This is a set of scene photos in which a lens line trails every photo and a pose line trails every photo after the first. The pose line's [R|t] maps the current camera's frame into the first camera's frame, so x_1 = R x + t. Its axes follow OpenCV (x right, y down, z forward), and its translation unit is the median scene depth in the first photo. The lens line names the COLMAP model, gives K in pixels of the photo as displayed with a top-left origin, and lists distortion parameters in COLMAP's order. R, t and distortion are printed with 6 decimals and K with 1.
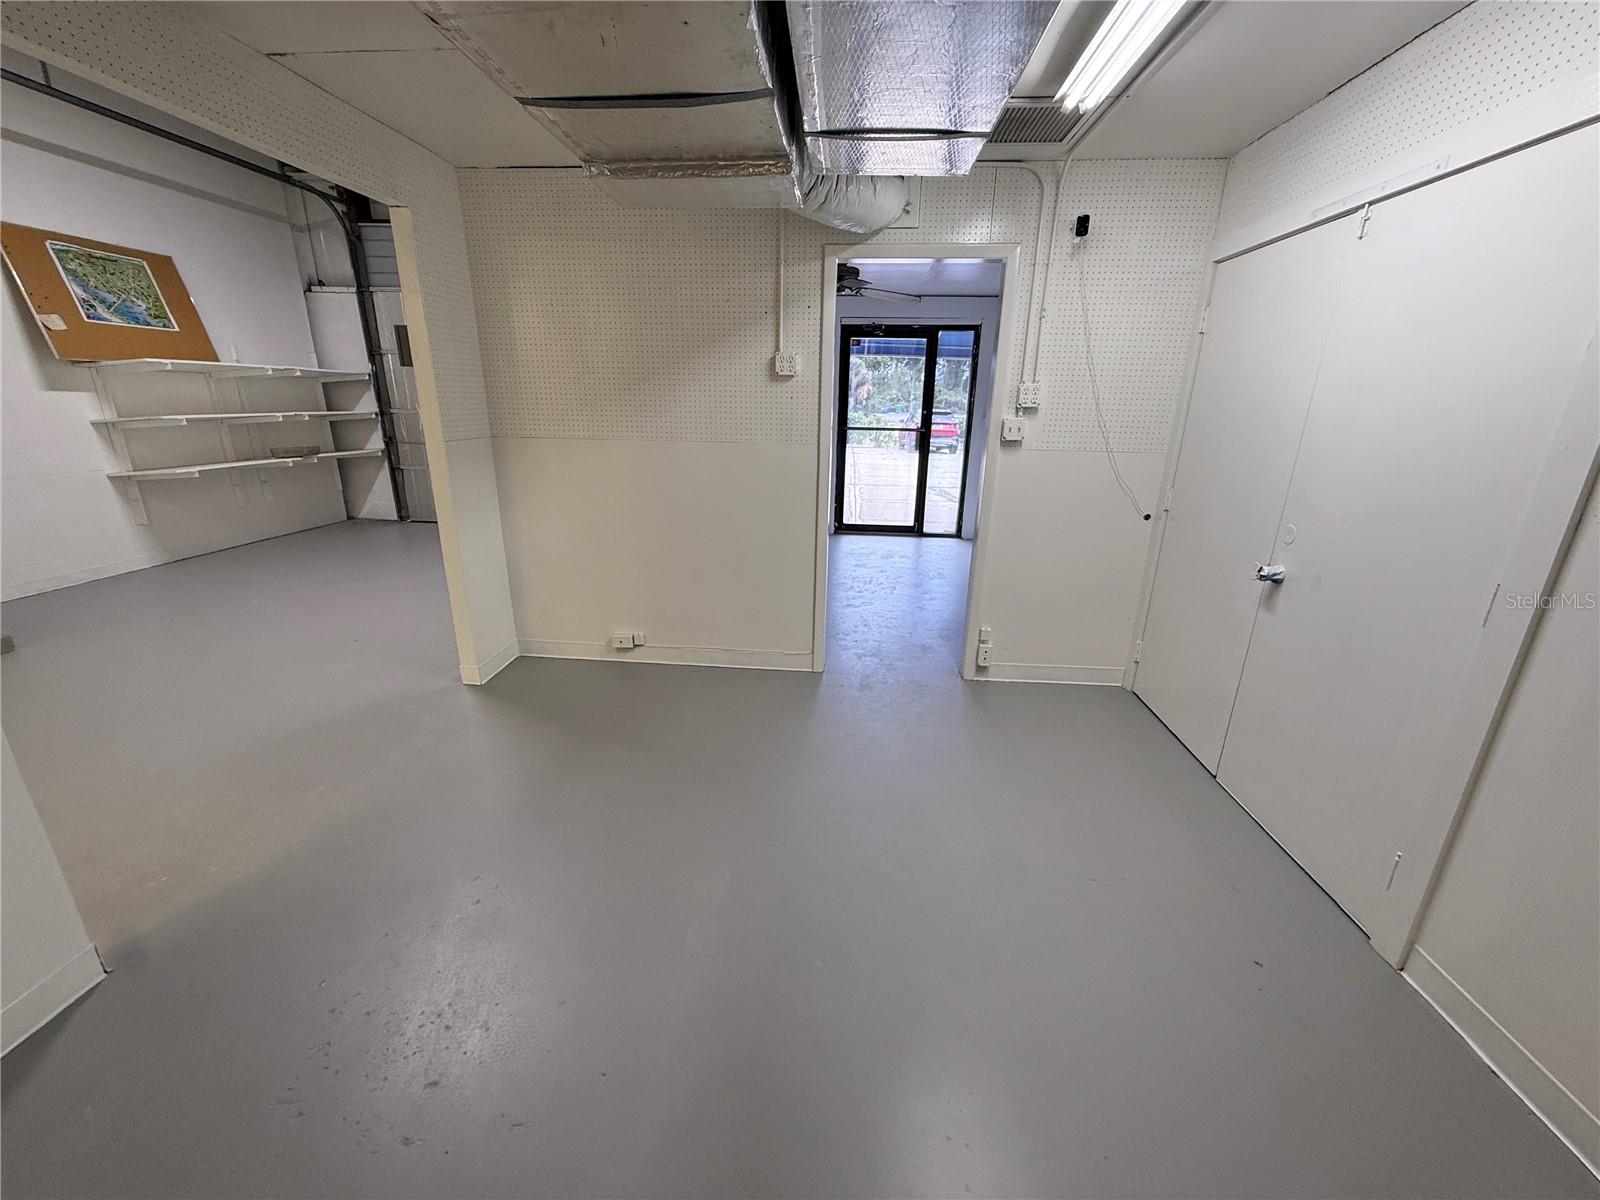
lens RADIAL K [[641.1, 0, 804.9], [0, 641.1, 604.5], [0, 0, 1]] dist [0.003178, -0.000067]
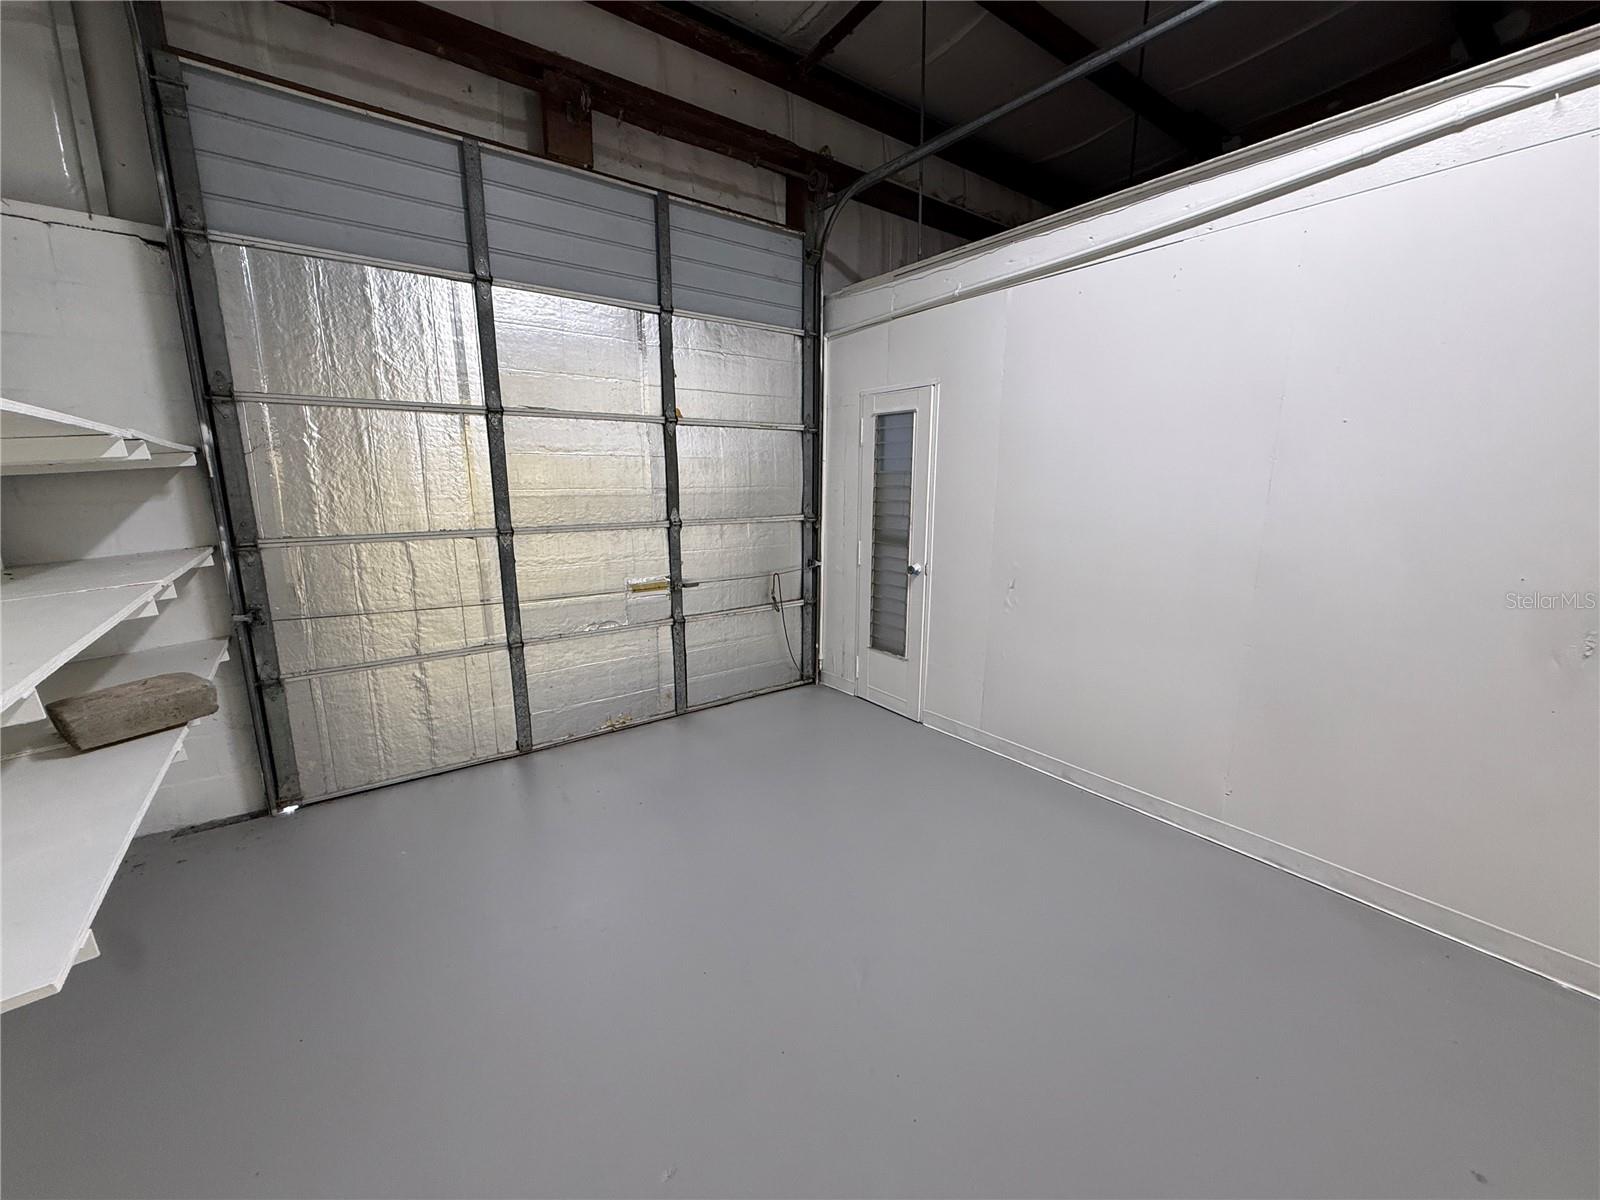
lens RADIAL K [[641.1, 0, 799.5], [0, 641.1, 603.0], [0, 0, 1]] dist [0.003178, -0.000067]
pose [[0.752415, -0.143026, 0.642974, -0.753544], [0.215013, 0.976001, -0.034504, -0.209949], [-0.622609, 0.164209, 0.765111, 0.580733]]
